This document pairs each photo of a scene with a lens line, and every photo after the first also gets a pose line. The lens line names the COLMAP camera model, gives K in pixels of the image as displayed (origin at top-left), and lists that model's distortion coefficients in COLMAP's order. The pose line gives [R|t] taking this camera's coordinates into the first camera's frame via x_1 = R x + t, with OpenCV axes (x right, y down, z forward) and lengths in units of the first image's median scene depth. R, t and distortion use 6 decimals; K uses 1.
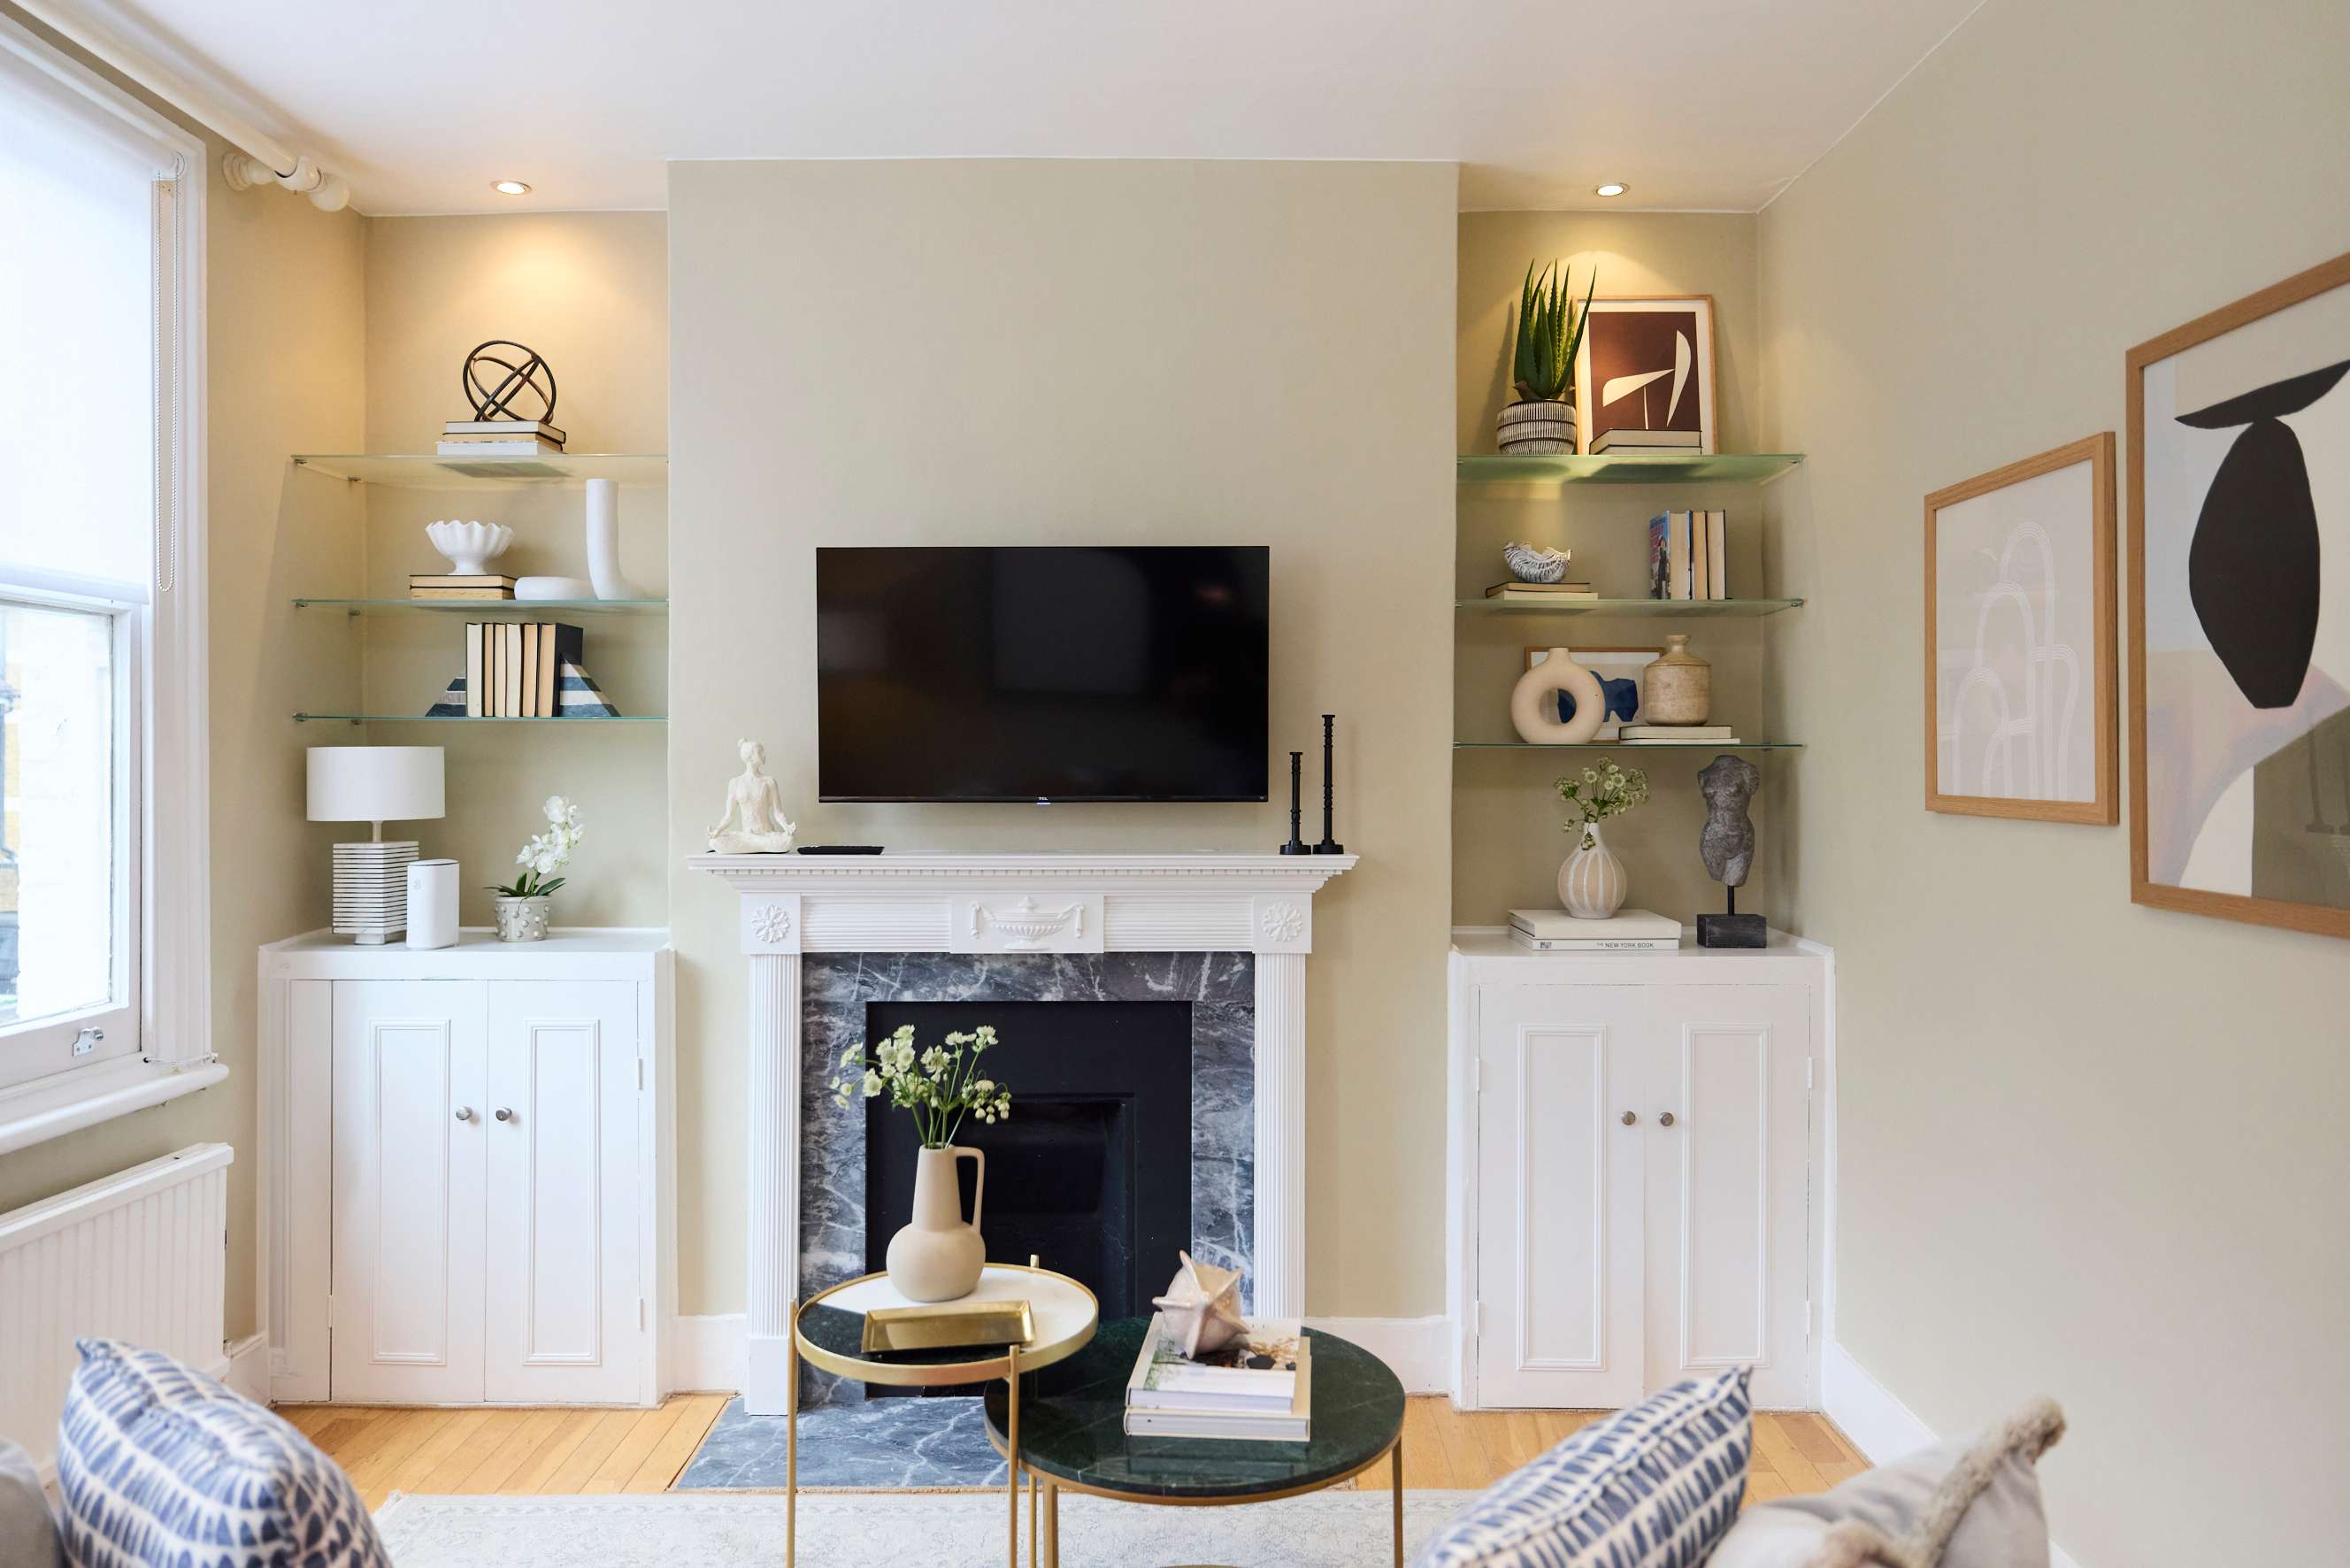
lens RADIAL K [[1580.6, 0, 1179.3], [0, 1580.6, 769.5], [0, 0, 1]] dist [0.007590, -0.009895]
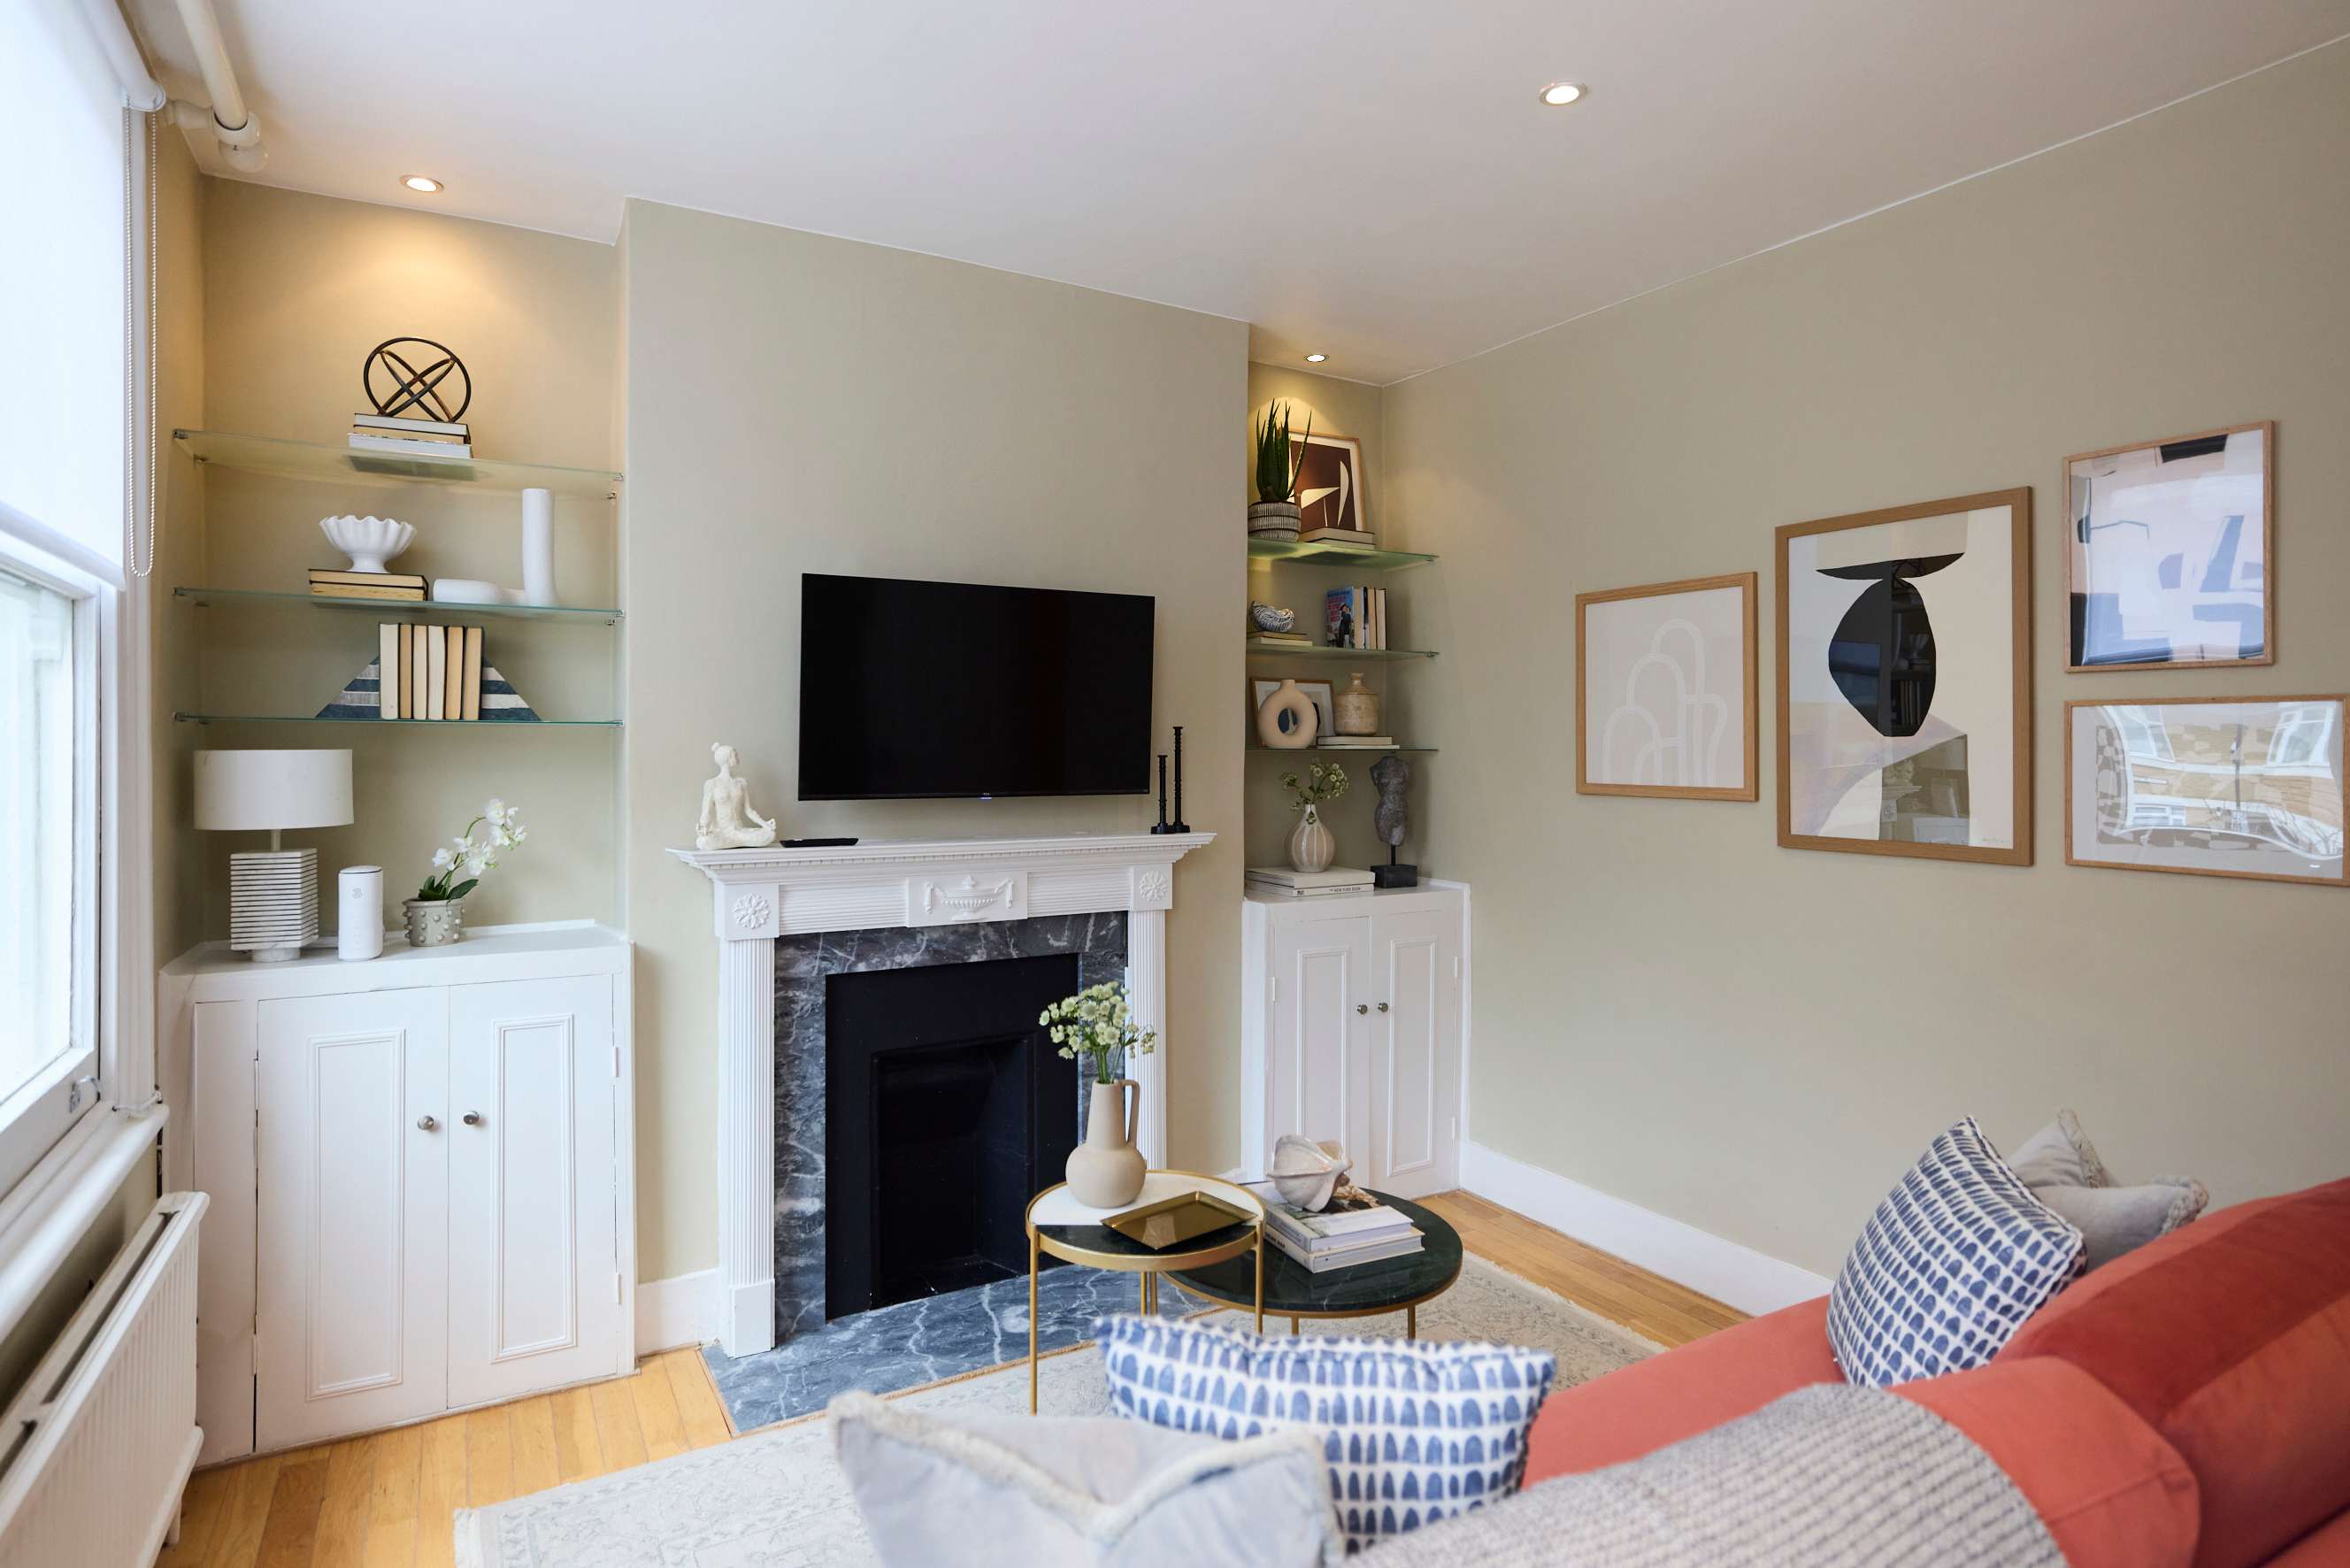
lens RADIAL K [[1259.9, 0, 1176.6], [0, 1259.9, 761.0], [0, 0, 1]] dist [-0.013867, 0.008732]
pose [[0.867301, -0.003011, 0.497775, -0.427822], [0.001103, 0.999991, 0.004127, -0.010388], [-0.497783, -0.003031, 0.867296, 0.089867]]
